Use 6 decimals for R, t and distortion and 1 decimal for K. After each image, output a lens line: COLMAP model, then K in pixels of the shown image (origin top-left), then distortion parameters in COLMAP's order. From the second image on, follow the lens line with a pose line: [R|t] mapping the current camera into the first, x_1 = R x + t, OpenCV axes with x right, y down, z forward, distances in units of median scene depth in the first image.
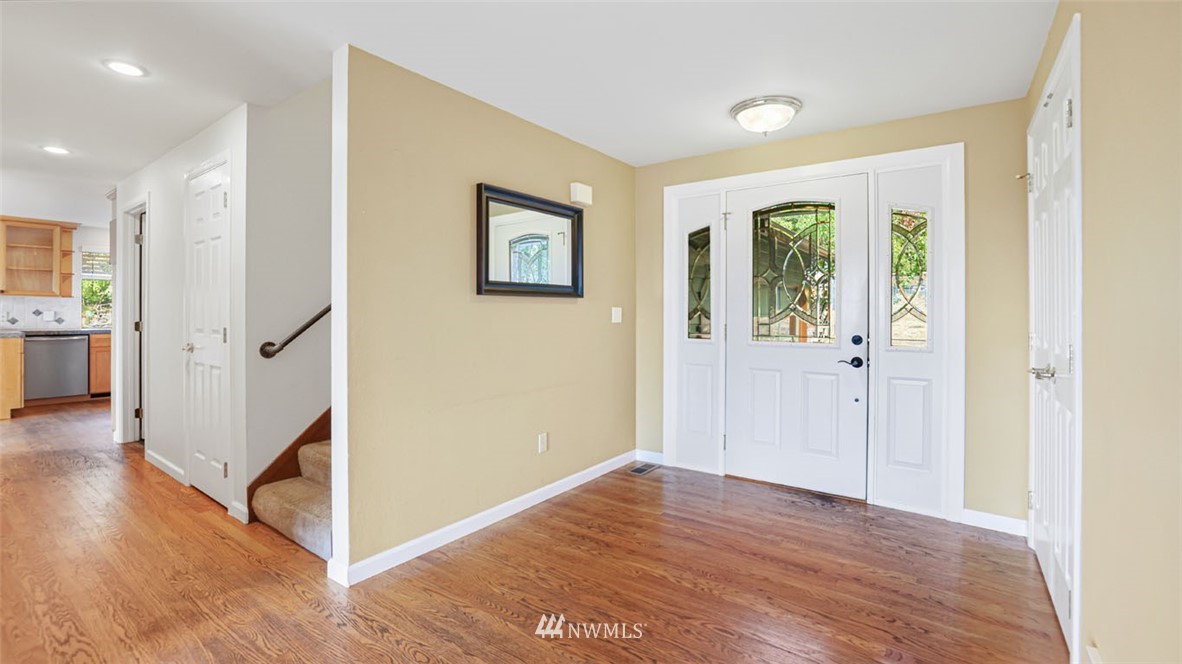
lens RADIAL K [[509.6, 0, 572.9], [0, 509.6, 306.9], [0, 0, 1]] dist [-0.043940, 0.014636]
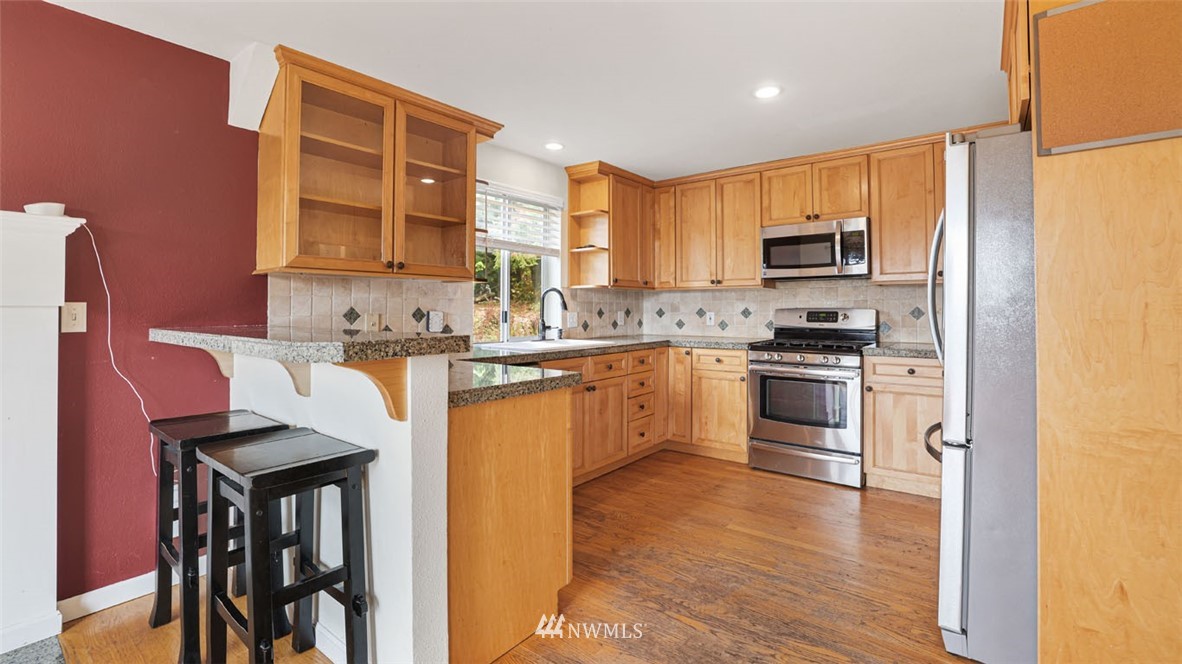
lens RADIAL K [[509.6, 0, 577.6], [0, 509.6, 301.4], [0, 0, 1]] dist [-0.043940, 0.014636]
pose [[0.999283, -0.004720, -0.037577, -0.931610], [0.004403, 0.999954, -0.008495, 0.003350], [0.037615, 0.008324, 0.999258, 0.535471]]
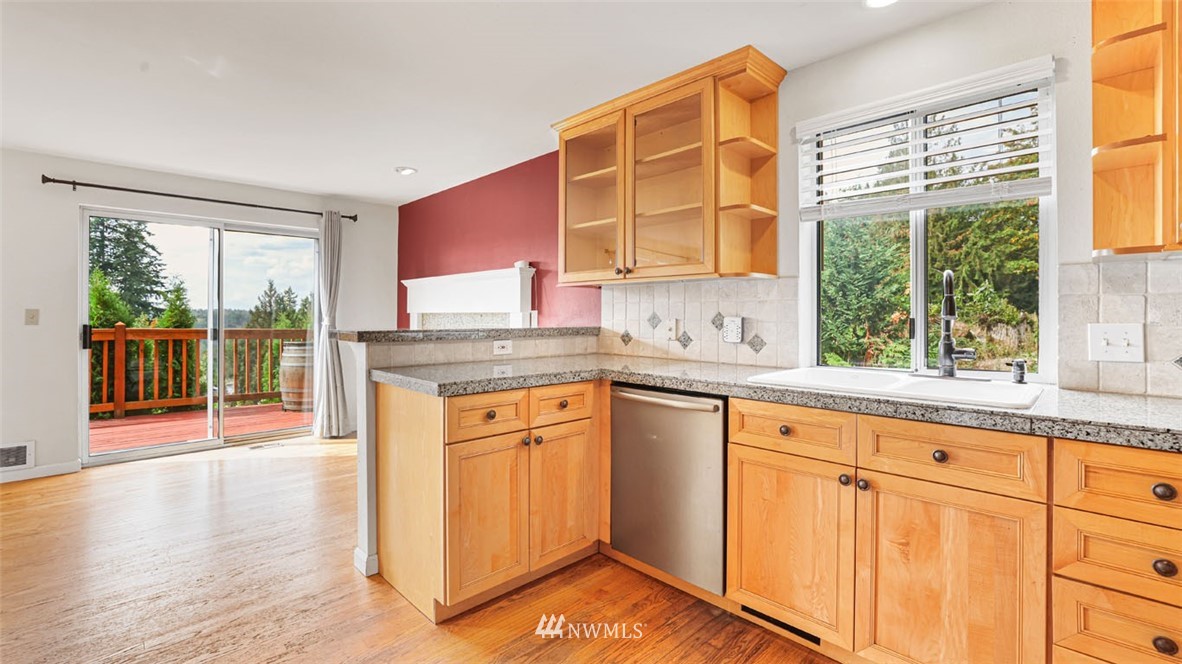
lens RADIAL K [[509.6, 0, 574.4], [0, 509.6, 310.6], [0, 0, 1]] dist [-0.043940, 0.014636]
pose [[-0.170619, -0.011646, -0.985268, -0.669247], [0.005803, 0.999901, -0.012824, 0.007774], [0.985320, -0.007905, -0.170535, 0.984283]]
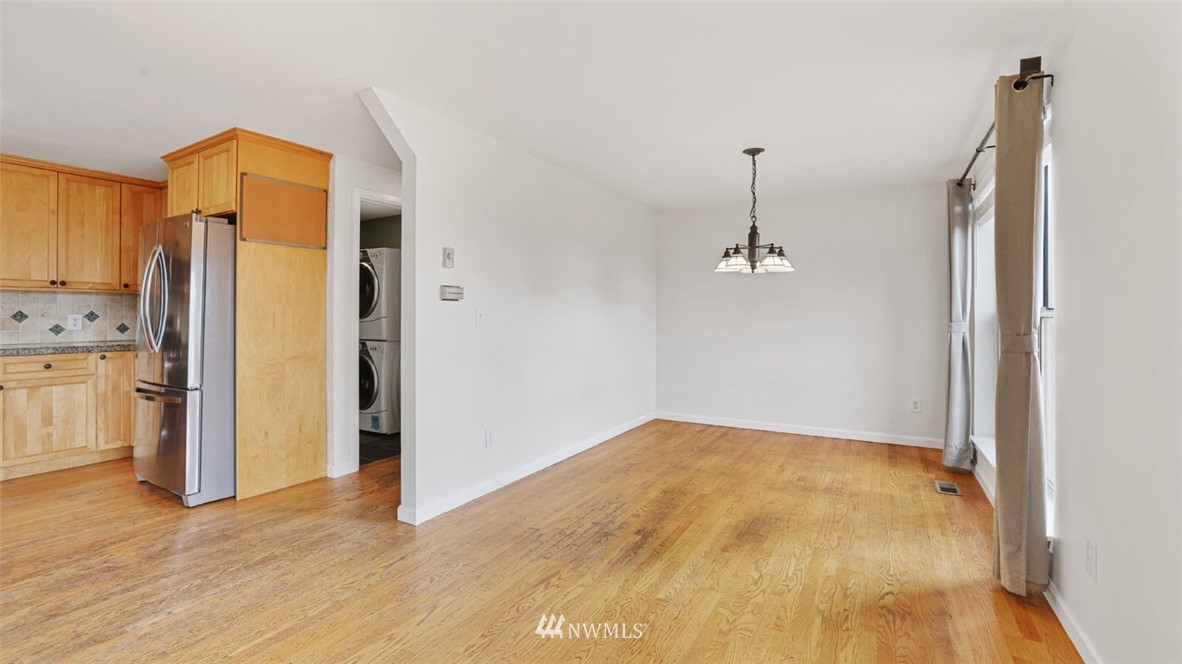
lens RADIAL K [[509.6, 0, 583.2], [0, 509.6, 315.5], [0, 0, 1]] dist [-0.043940, 0.014636]
pose [[-0.110866, -0.001020, 0.993835, -1.251101], [-0.010982, 0.999940, -0.000199, 0.004683], [-0.993775, -0.010937, -0.110871, 0.494235]]
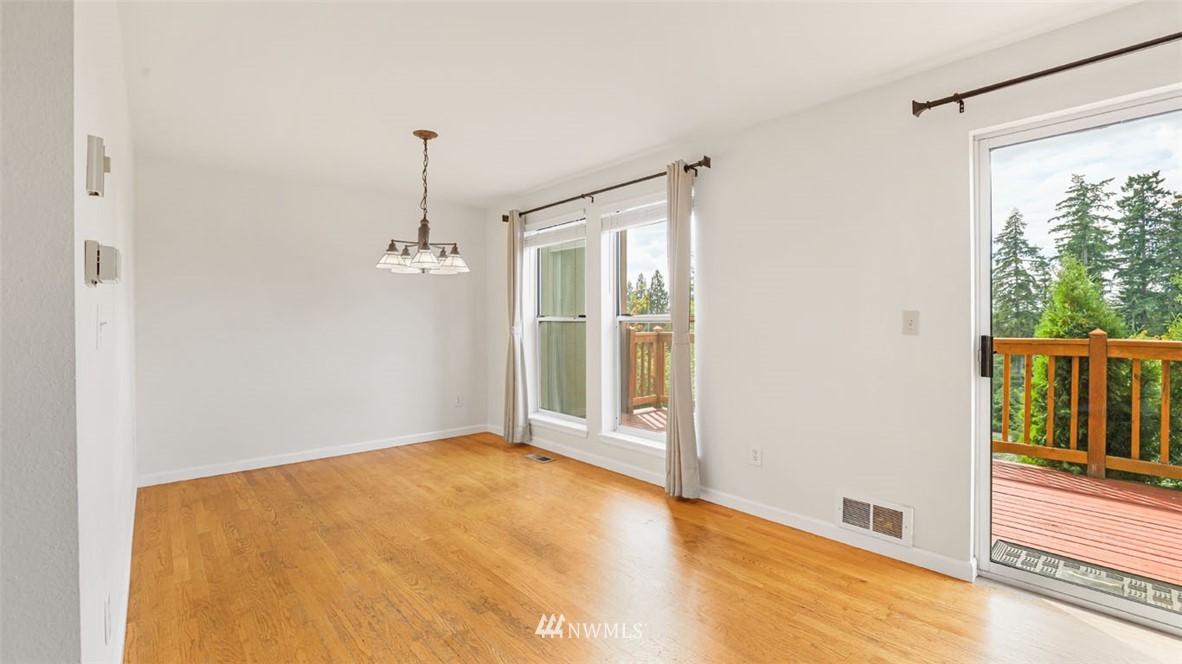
lens RADIAL K [[509.6, 0, 582.1], [0, 509.6, 324.6], [0, 0, 1]] dist [-0.043940, 0.014636]
pose [[-0.977478, 0.000713, 0.211038, -0.954294], [0.001315, 0.999995, 0.002713, 0.004360], [-0.211035, 0.002930, -0.977474, 0.704560]]
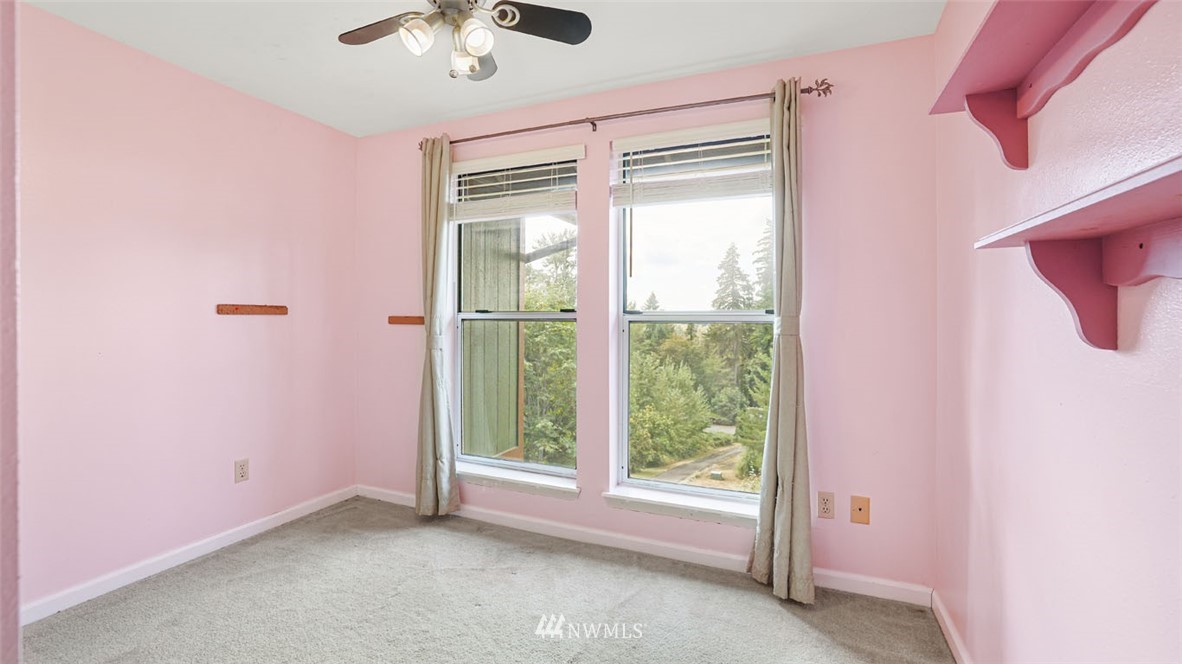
lens RADIAL K [[509.6, 0, 584.4], [0, 509.6, 332.9], [0, 0, 1]] dist [-0.043940, 0.014636]
pose [[-0.973195, -0.009449, -0.229786, -0.718922], [-0.010187, 0.999946, 0.002026, 0.013175], [0.229754, 0.004312, -0.973239, 0.462641]]
